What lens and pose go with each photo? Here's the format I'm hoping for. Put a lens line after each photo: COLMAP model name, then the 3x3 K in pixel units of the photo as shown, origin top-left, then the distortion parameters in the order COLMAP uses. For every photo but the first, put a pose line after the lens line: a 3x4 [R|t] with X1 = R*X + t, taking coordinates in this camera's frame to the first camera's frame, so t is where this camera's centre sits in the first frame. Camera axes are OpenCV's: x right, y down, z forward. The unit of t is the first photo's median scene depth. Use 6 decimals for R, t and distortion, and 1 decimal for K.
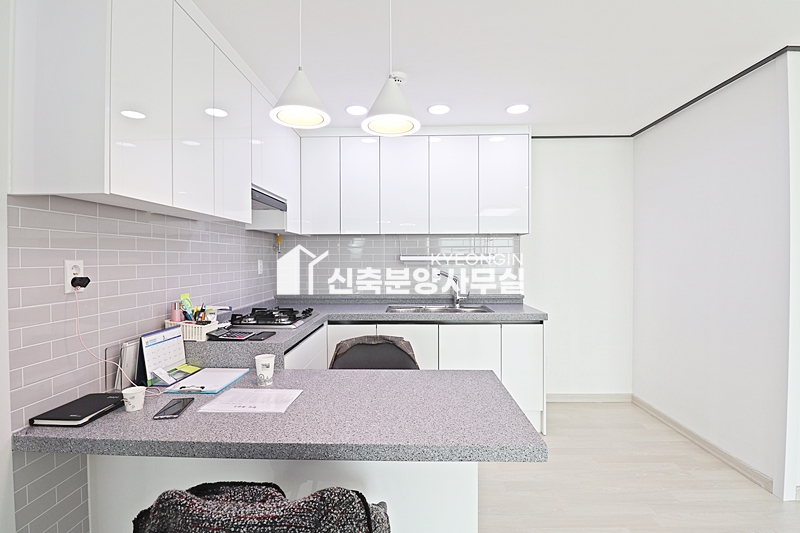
lens RADIAL K [[370.6, 0, 400.5], [0, 370.6, 260.3], [0, 0, 1]] dist [0.001931, -0.015210]
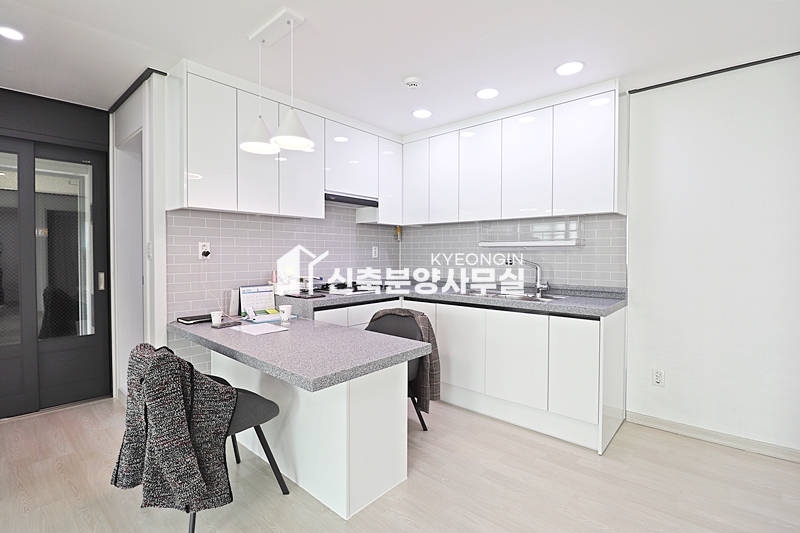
lens RADIAL K [[367.3, 0, 401.3], [0, 367.3, 260.3], [0, 0, 1]] dist [-0.001642, -0.013878]
pose [[0.769184, 0.016767, -0.638807, 0.695351], [-0.006826, 0.999814, 0.018023, 0.031514], [0.638990, -0.009502, 0.769156, 0.110191]]
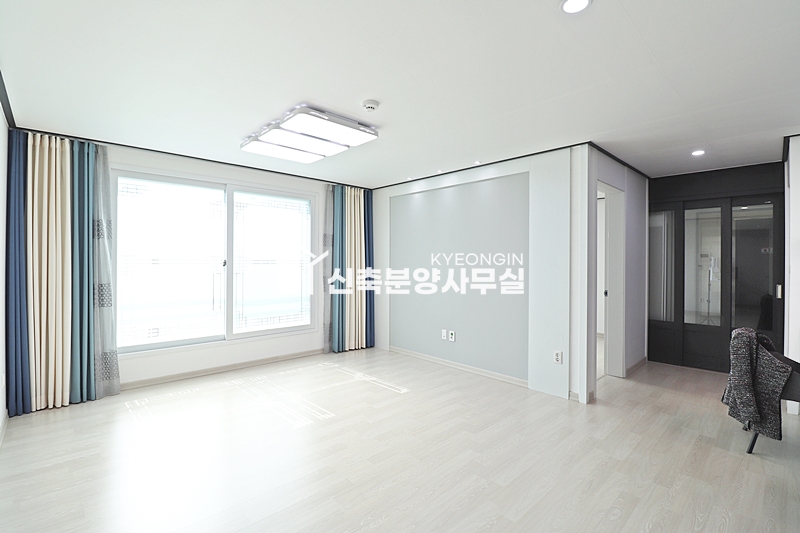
lens RADIAL K [[369.3, 0, 402.0], [0, 369.3, 261.0], [0, 0, 1]] dist [-0.001726, -0.012561]
pose [[-0.708872, -0.000754, -0.705337, 1.517571], [-0.004907, 0.999980, 0.003863, -0.005975], [0.705320, 0.006200, -0.708862, 0.403035]]
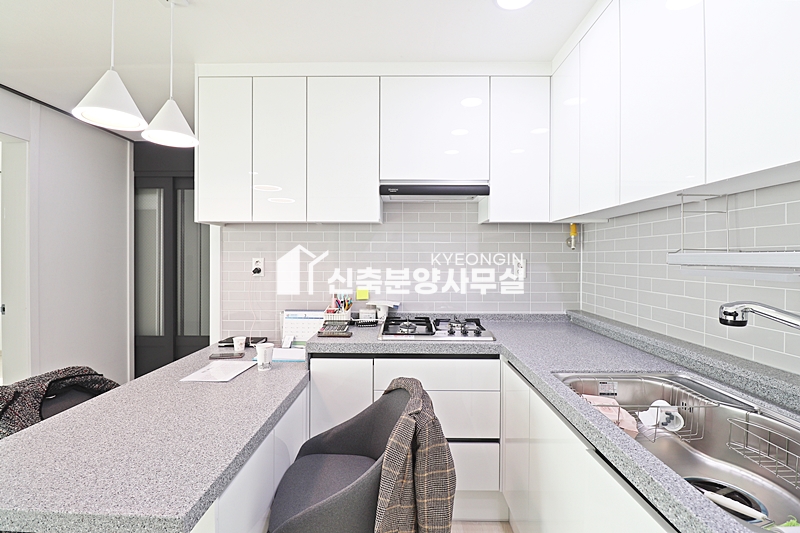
lens RADIAL K [[367.3, 0, 401.3], [0, 367.3, 260.3], [0, 0, 1]] dist [-0.001642, -0.013878]
pose [[0.021650, 0.006549, -0.999744, 0.545090], [-0.008062, 0.999947, 0.006376, -0.003672], [0.999733, 0.007922, 0.021702, 1.009935]]
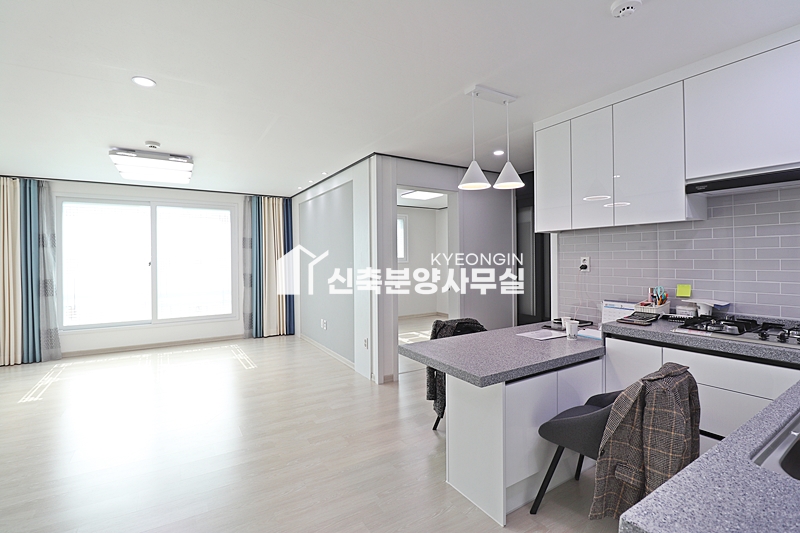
lens RADIAL K [[367.3, 0, 401.3], [0, 367.3, 260.3], [0, 0, 1]] dist [-0.001642, -0.013878]
pose [[-0.833086, 0.015222, -0.552934, 0.757244], [0.012021, 0.999883, 0.009413, -0.008754], [0.553013, 0.001195, -0.833172, 1.356981]]
